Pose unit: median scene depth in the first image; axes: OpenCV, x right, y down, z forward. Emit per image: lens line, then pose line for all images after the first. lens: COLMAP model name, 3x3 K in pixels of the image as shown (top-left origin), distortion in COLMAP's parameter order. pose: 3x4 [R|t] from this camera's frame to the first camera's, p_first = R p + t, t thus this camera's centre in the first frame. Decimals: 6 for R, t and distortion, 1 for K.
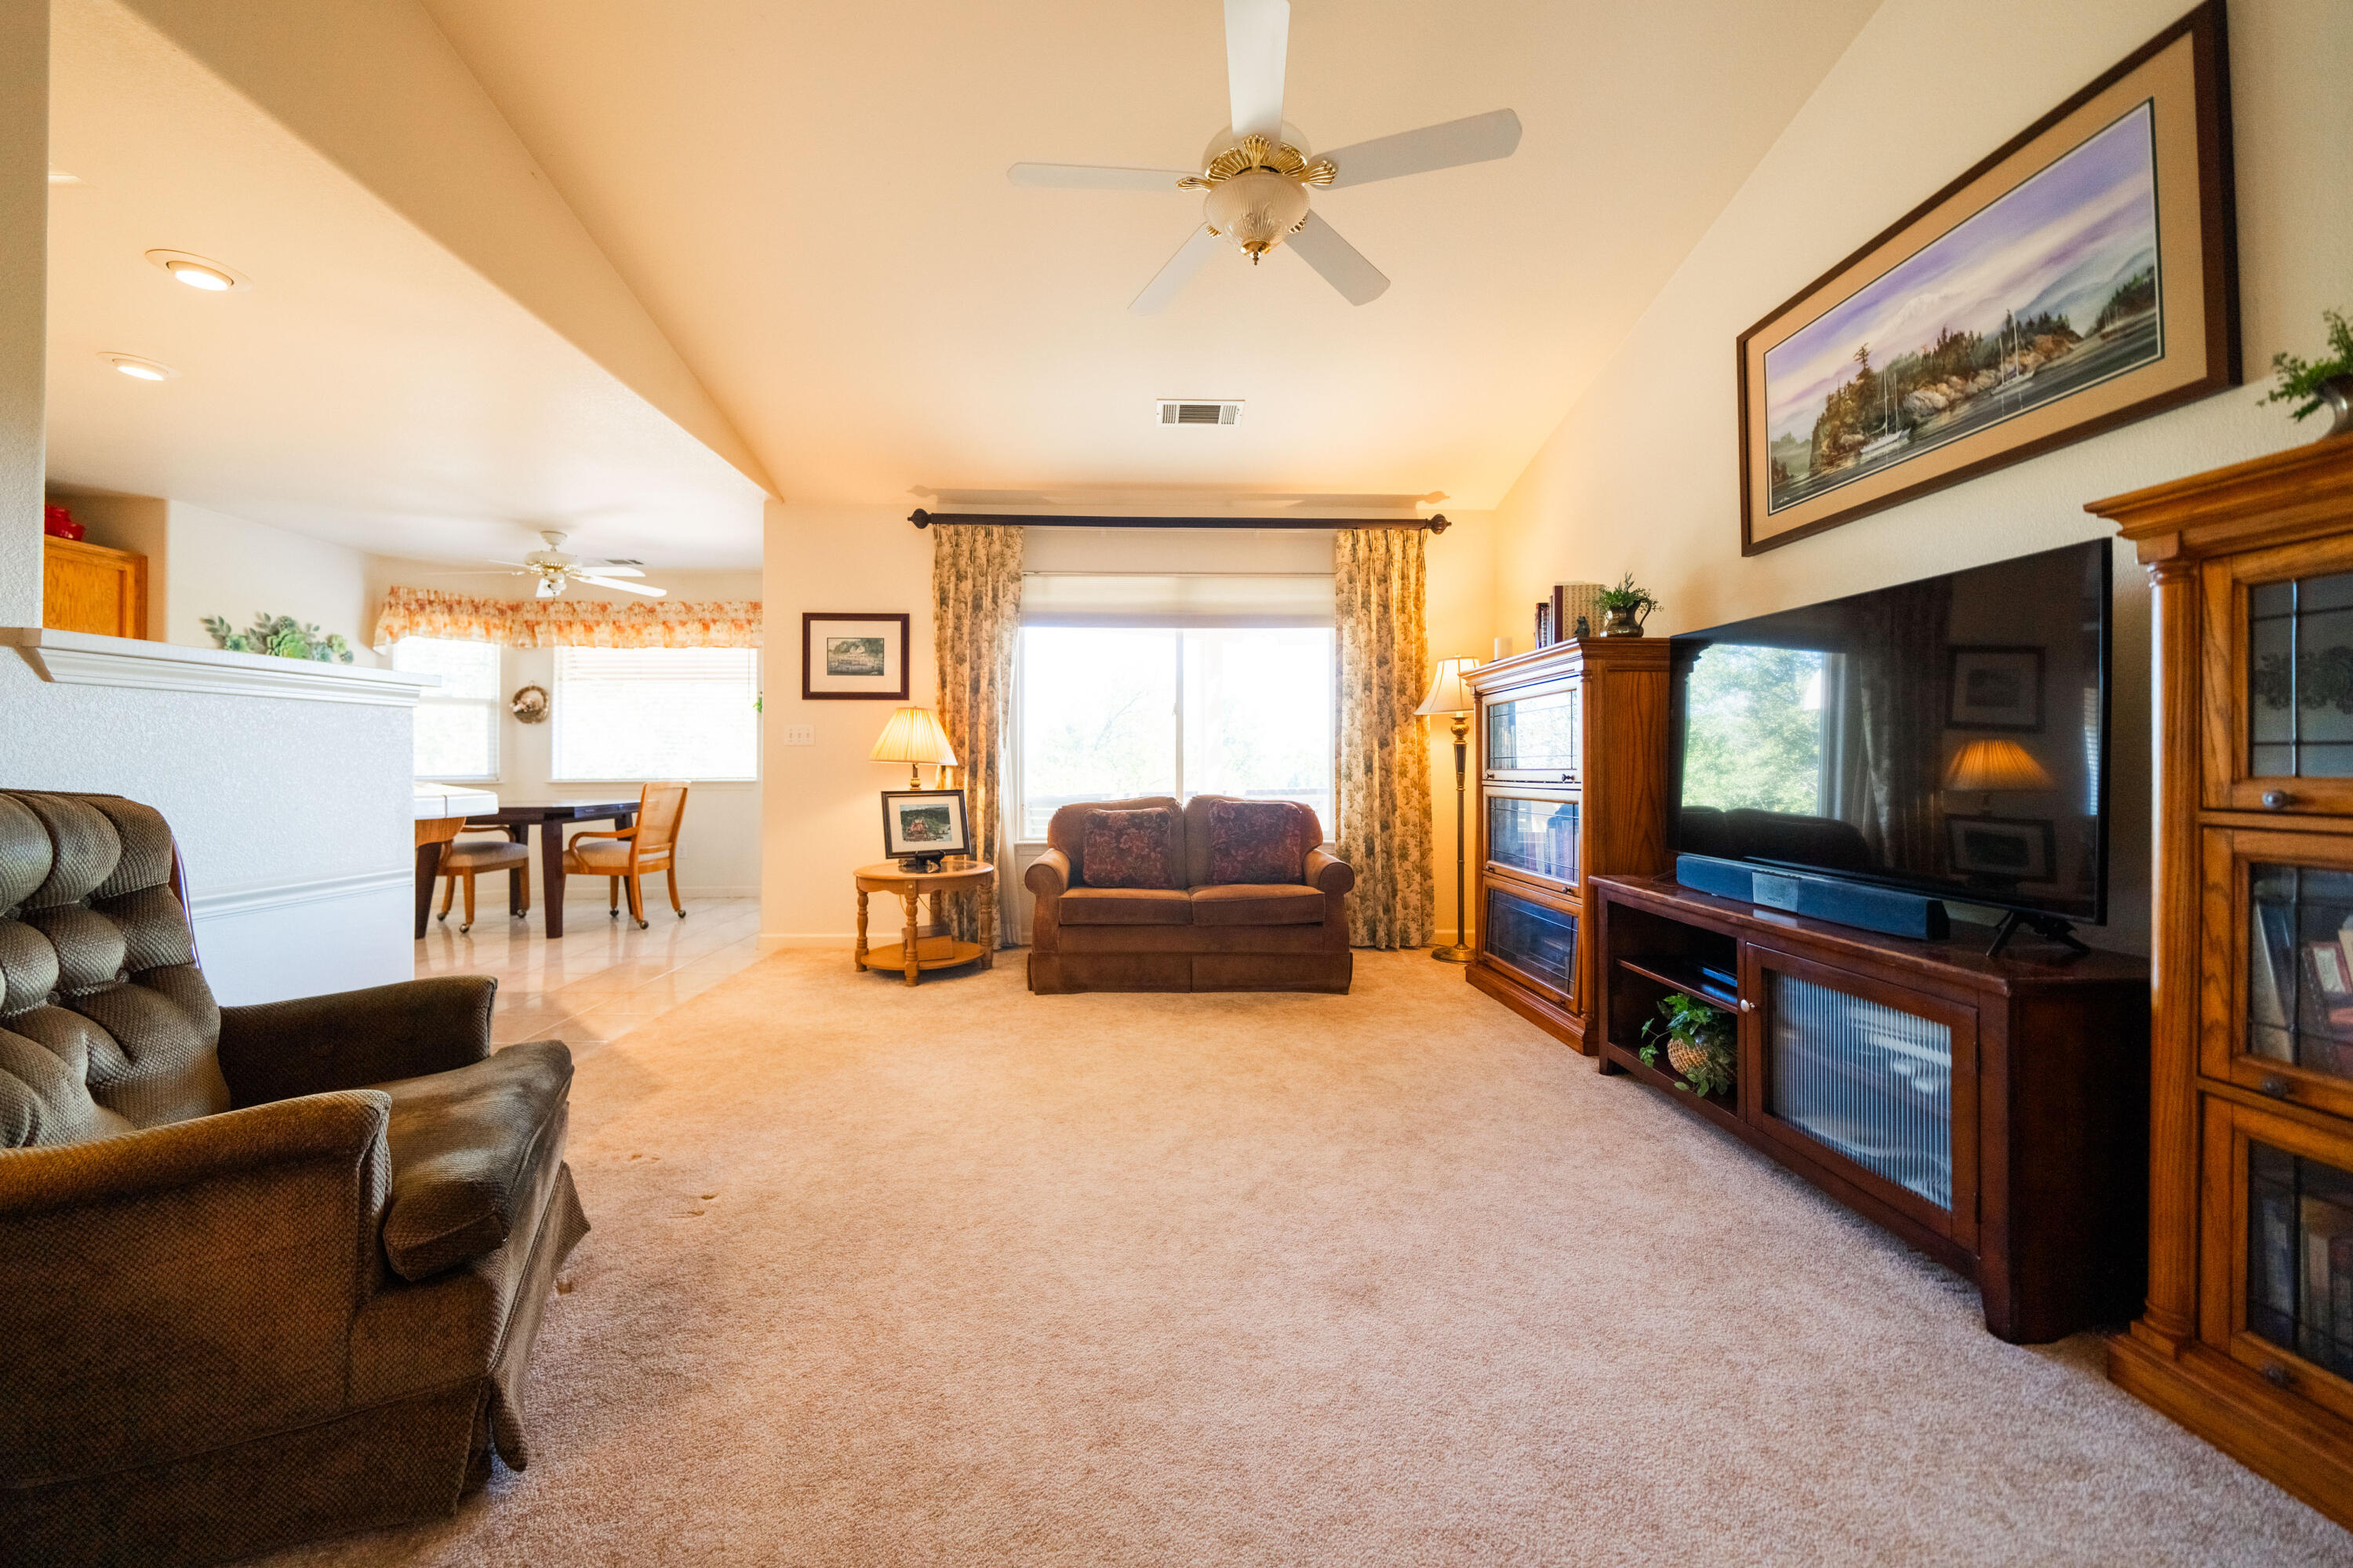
lens RADIAL K [[835.7, 0, 1148.1], [0, 835.7, 779.5], [0, 0, 1]] dist [-0.000511, 0.000046]
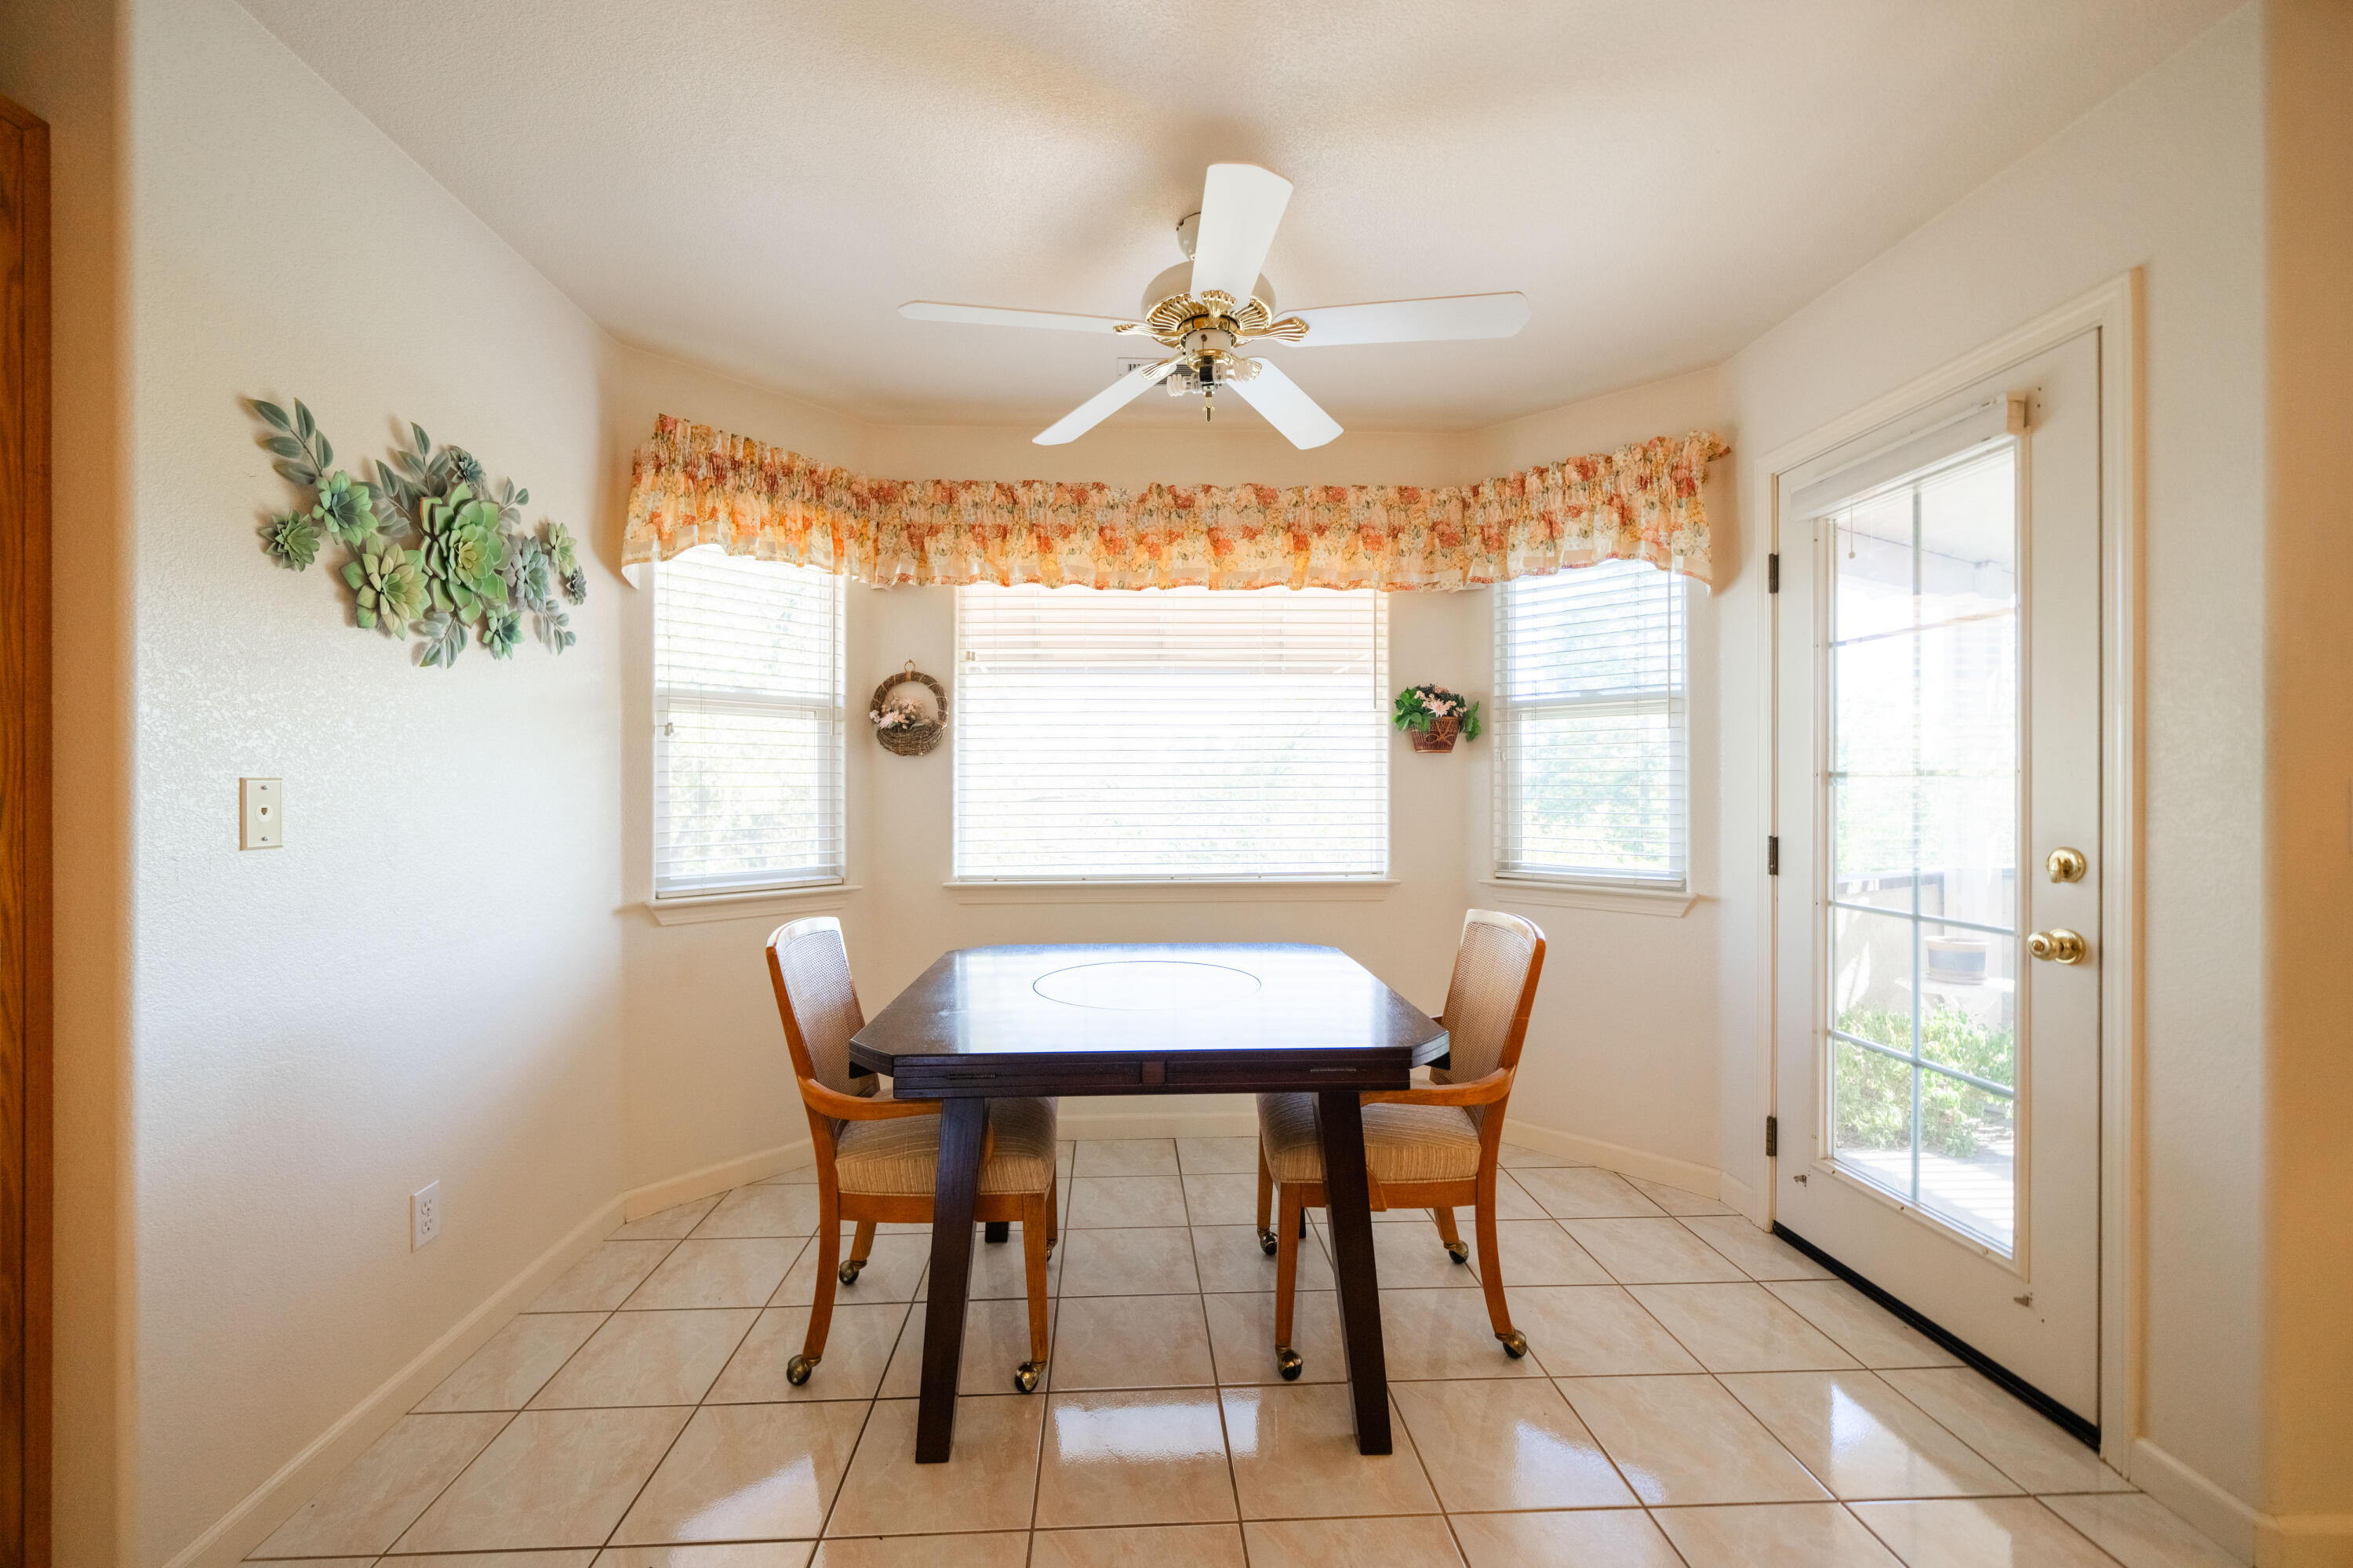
lens RADIAL K [[927.8, 0, 1176.5], [0, 927.8, 784.0], [0, 0, 1]] dist [-0.000883, -0.000306]
pose [[0.999634, -0.002021, 0.026970, -0.614940], [0.002530, 0.999819, -0.018846, -0.043104], [-0.026927, 0.018907, 0.999459, 0.507587]]
